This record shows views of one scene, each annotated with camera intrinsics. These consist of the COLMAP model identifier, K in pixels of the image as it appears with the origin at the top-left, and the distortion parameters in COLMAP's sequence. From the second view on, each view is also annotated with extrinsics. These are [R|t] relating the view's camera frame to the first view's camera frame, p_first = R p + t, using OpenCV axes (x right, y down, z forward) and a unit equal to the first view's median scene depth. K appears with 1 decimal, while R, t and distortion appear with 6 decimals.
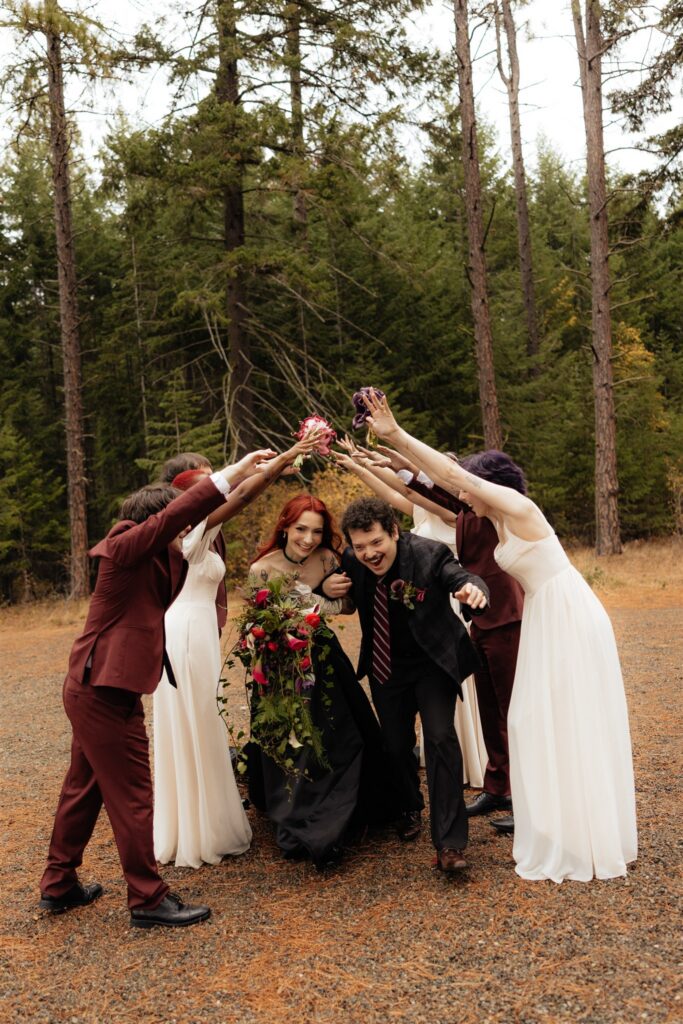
lens RADIAL K [[917.4, 0, 341.5], [0, 917.4, 512.0], [0, 0, 1]] dist [0.008272, 0.005828]
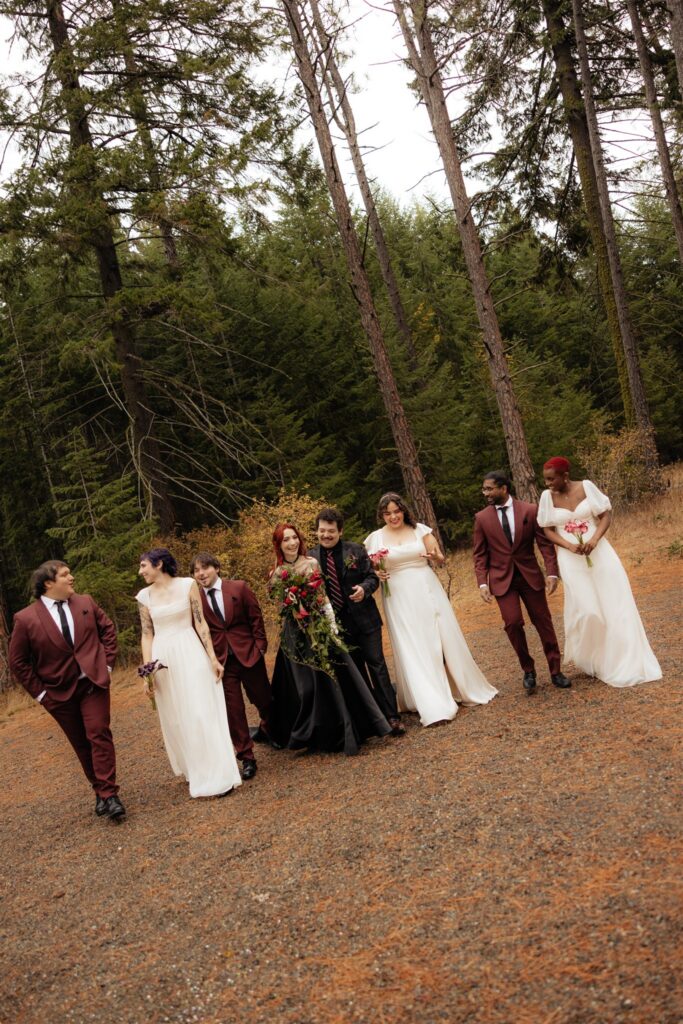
lens RADIAL K [[830.1, 0, 344.6], [0, 830.1, 495.6], [0, 0, 1]] dist [0.008657, -0.005143]
pose [[0.978339, -0.170510, 0.117384, -0.017007], [0.176381, 0.983446, -0.041508, -0.002373], [-0.108363, 0.061313, 0.992219, 0.107284]]
